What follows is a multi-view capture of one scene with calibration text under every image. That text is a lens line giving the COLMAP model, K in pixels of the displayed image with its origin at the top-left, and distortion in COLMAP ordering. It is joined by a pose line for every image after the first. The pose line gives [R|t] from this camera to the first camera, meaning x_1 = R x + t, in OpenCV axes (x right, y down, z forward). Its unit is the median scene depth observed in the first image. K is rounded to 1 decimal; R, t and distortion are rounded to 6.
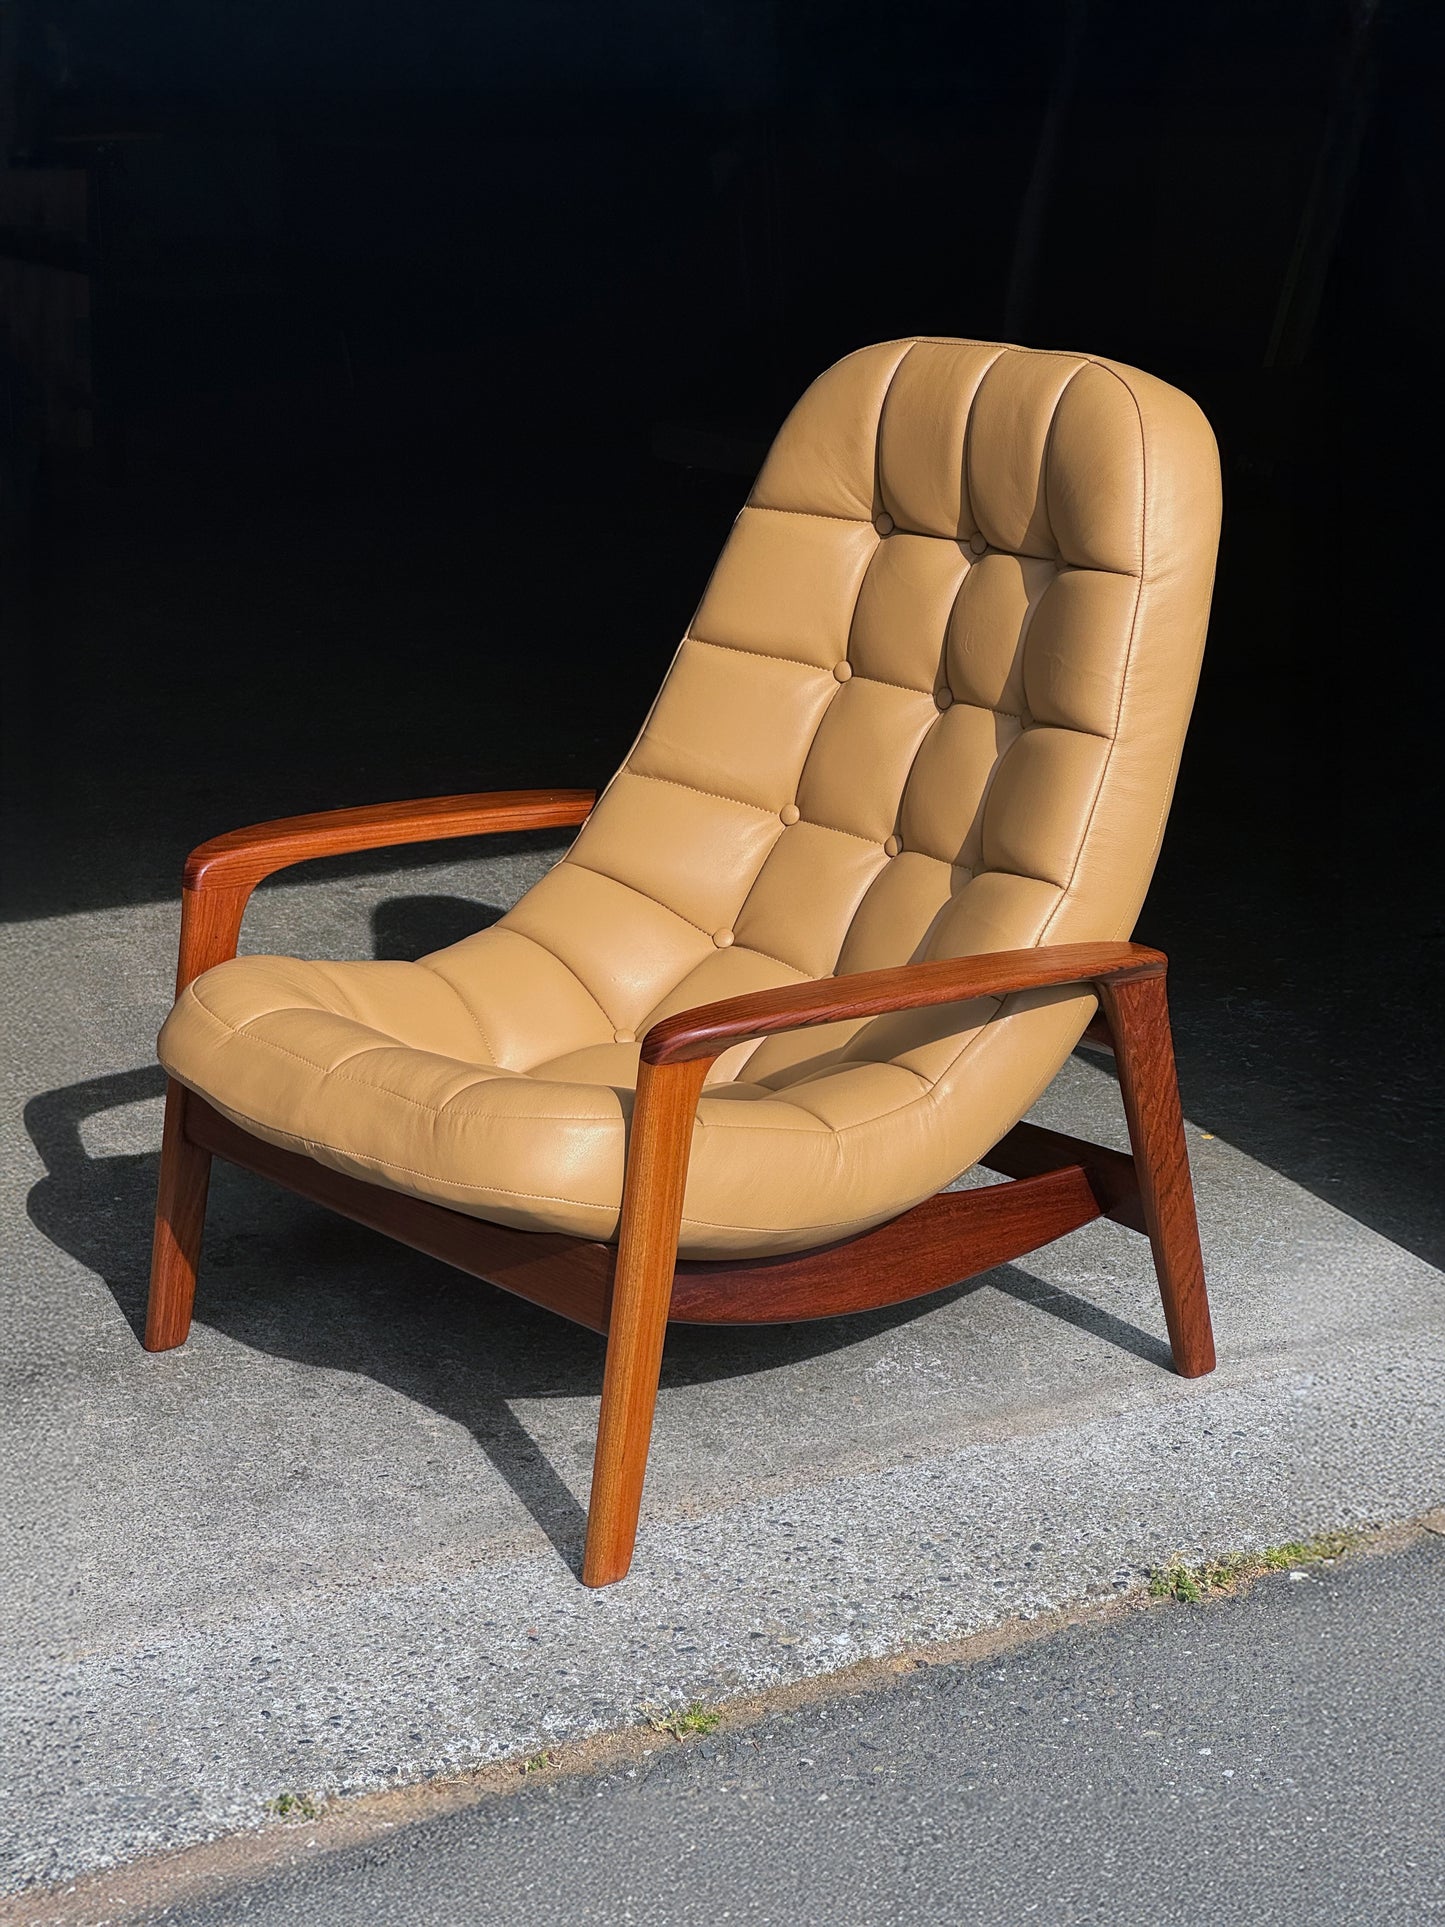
lens RADIAL K [[3877.3, 0, 664.9], [0, 3877.3, 1033.0], [0, 0, 1]] dist [0.280068, -0.144118]
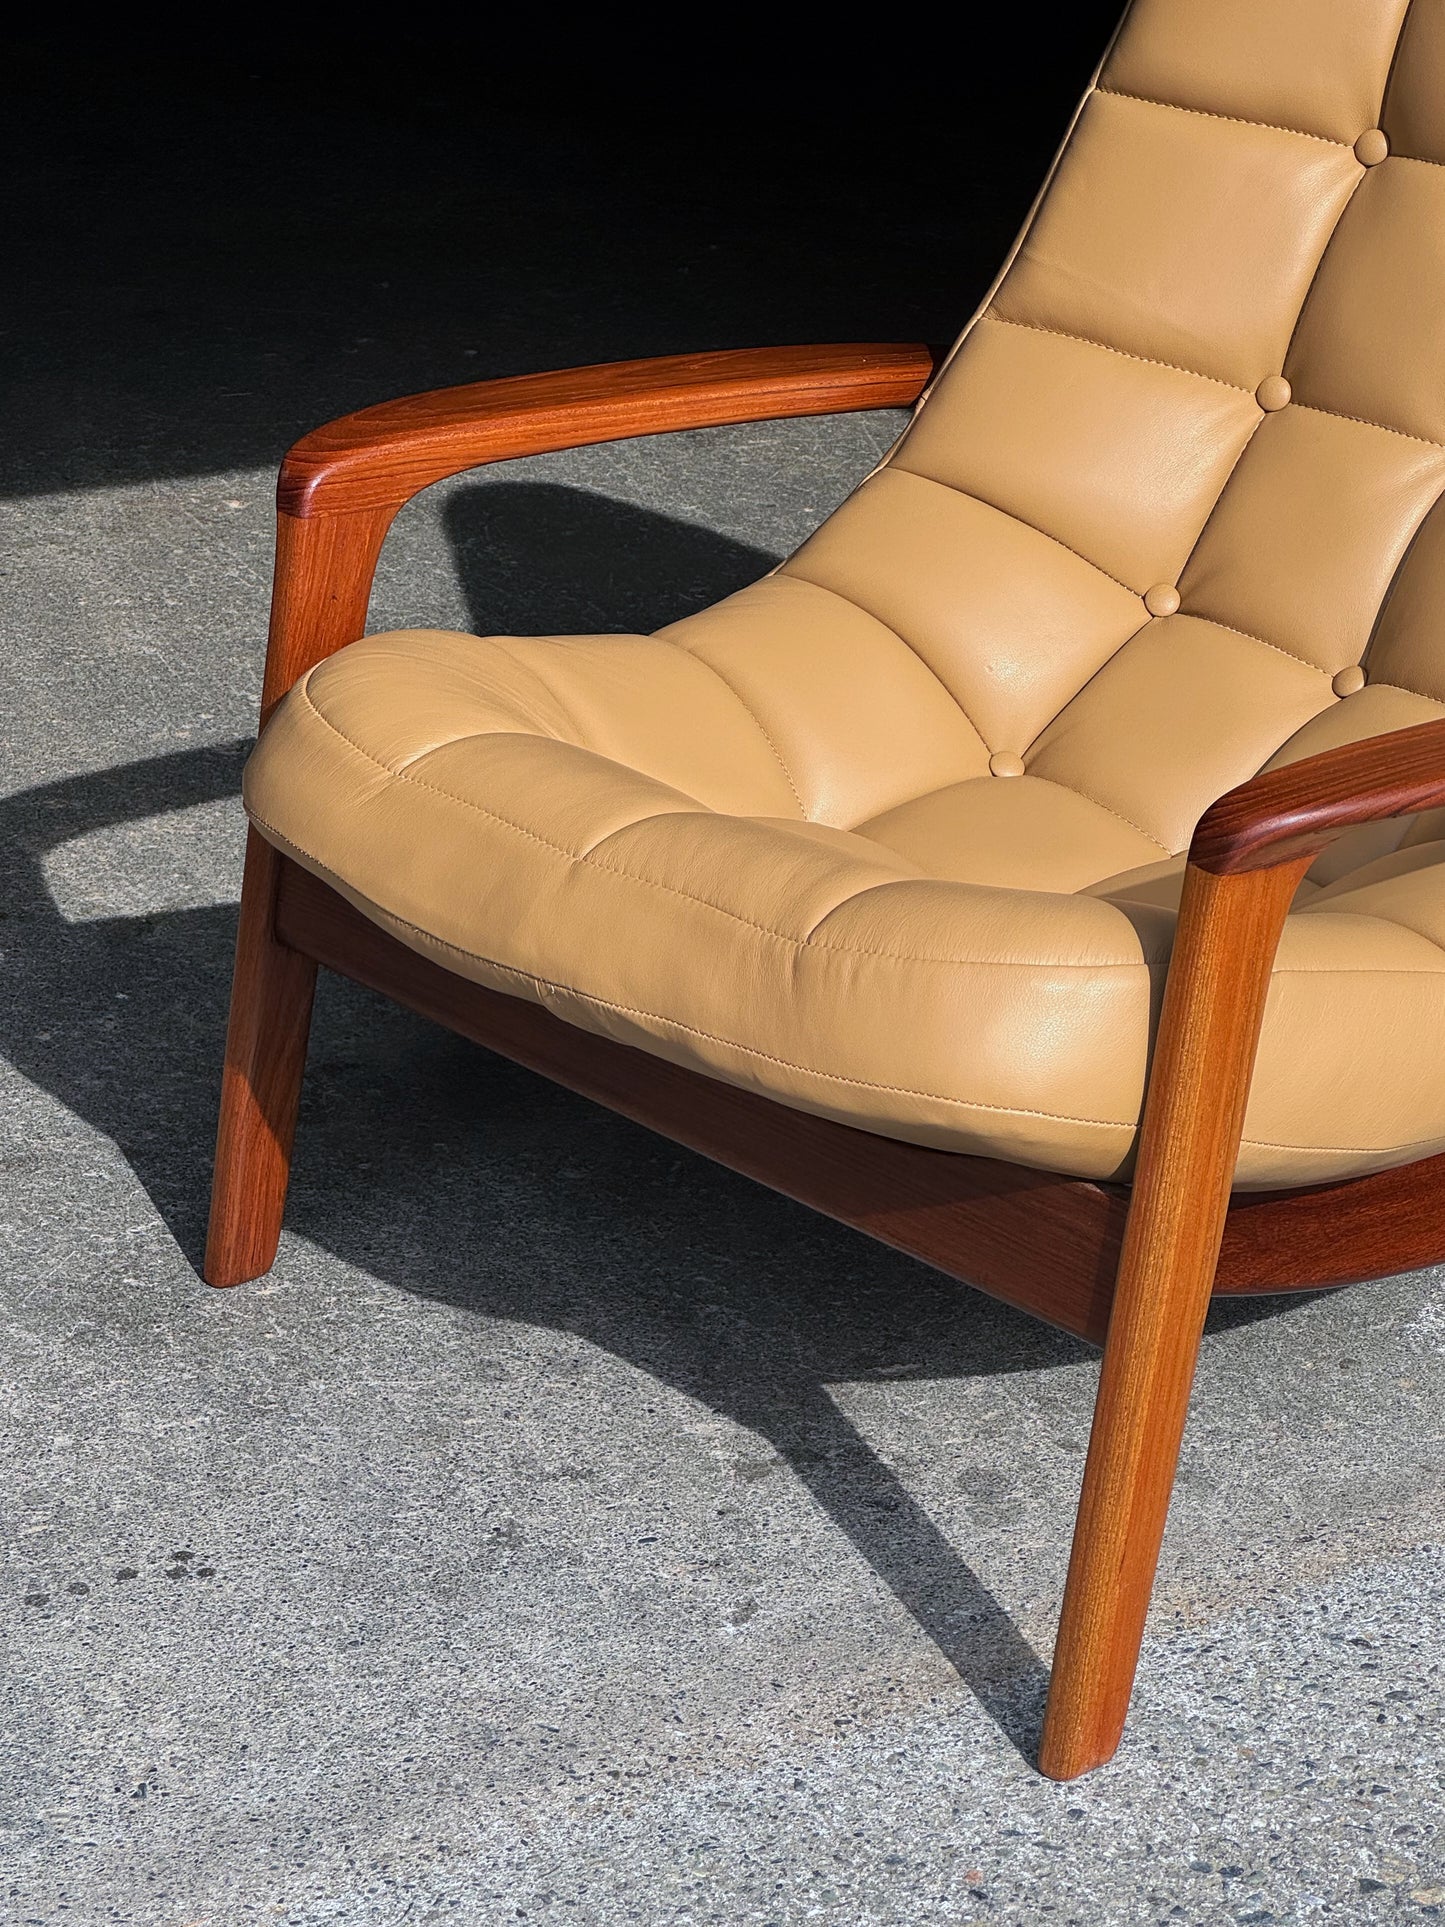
lens RADIAL K [[4535.0, 0, 722.5], [0, 4535.0, 963.5], [0, 0, 1]] dist [0.201195, 0.710762]
pose [[0.998973, 0.008161, 0.044571, -0.093149], [-0.011911, 0.996349, 0.084533, -0.030150], [-0.043719, -0.084977, 0.995423, 0.333152]]
